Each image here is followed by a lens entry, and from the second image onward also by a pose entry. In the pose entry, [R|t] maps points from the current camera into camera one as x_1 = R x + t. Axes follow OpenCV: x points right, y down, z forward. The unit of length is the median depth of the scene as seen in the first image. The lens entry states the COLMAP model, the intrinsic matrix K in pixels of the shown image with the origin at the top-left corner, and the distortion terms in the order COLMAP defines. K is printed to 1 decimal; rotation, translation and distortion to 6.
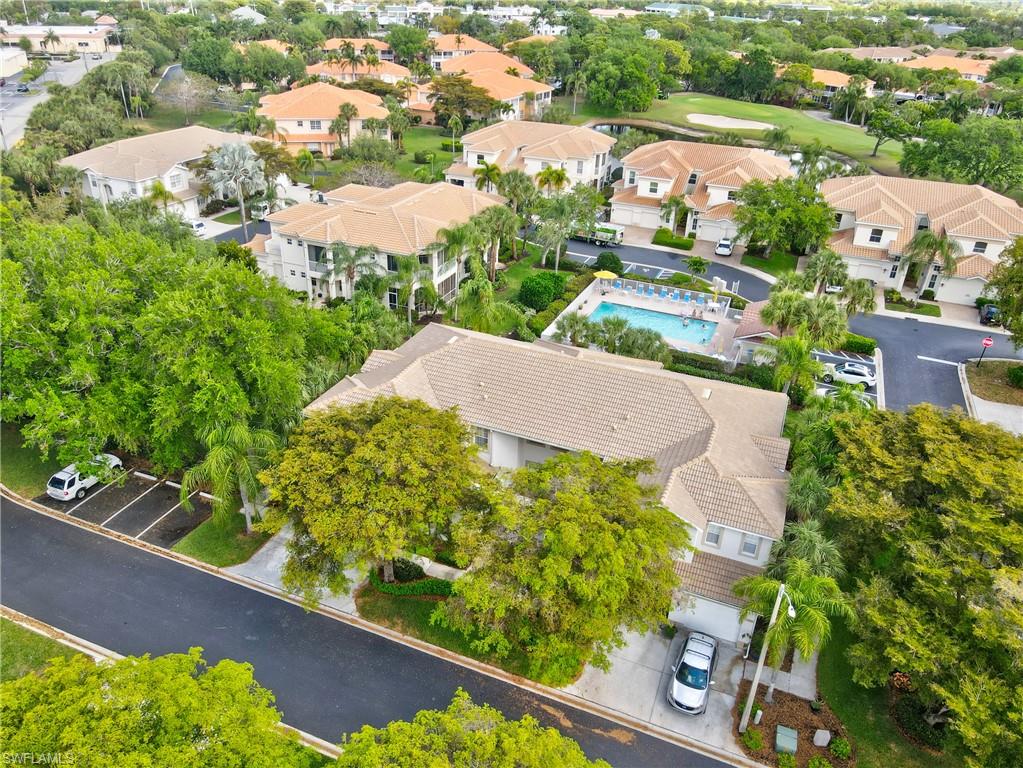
lens RADIAL K [[760.3, 0, 490.3], [0, 760.3, 383.9], [0, 0, 1]] dist [0.025412, -0.015667]
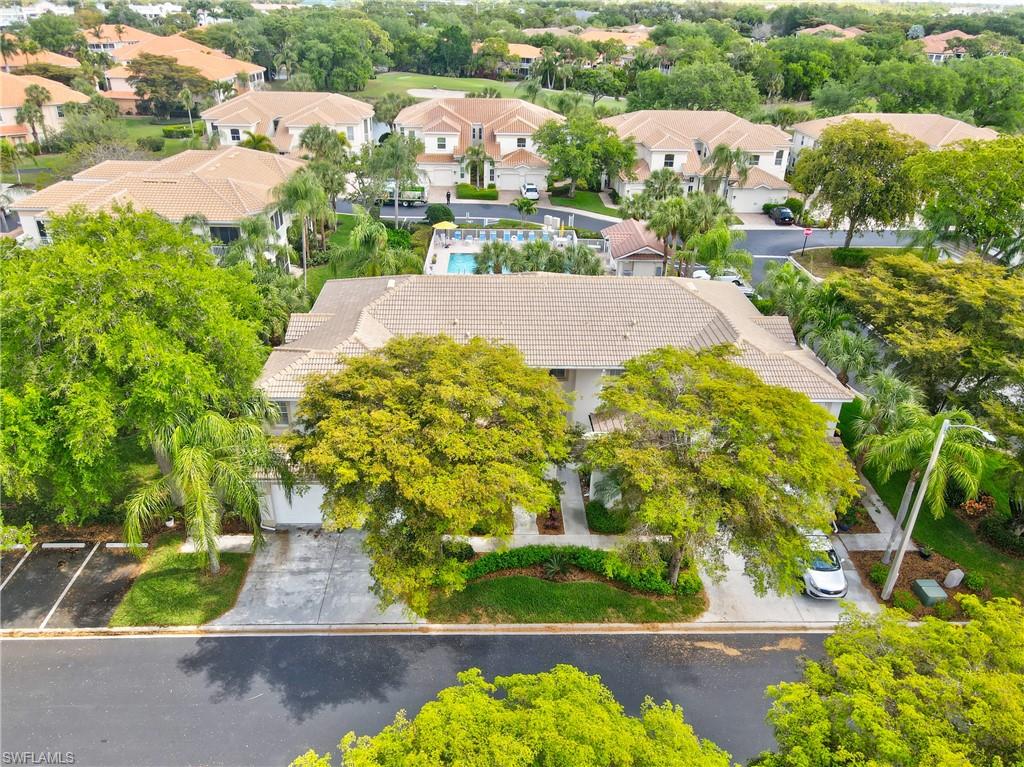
lens RADIAL K [[761.0, 0, 490.8], [0, 761.0, 383.4], [0, 0, 1]] dist [0.025412, -0.015667]
pose [[0.908026, -0.198054, 0.369139, -0.110693], [0.202178, 0.978951, 0.027910, 0.018657], [-0.366897, 0.049288, 0.928955, 0.077431]]
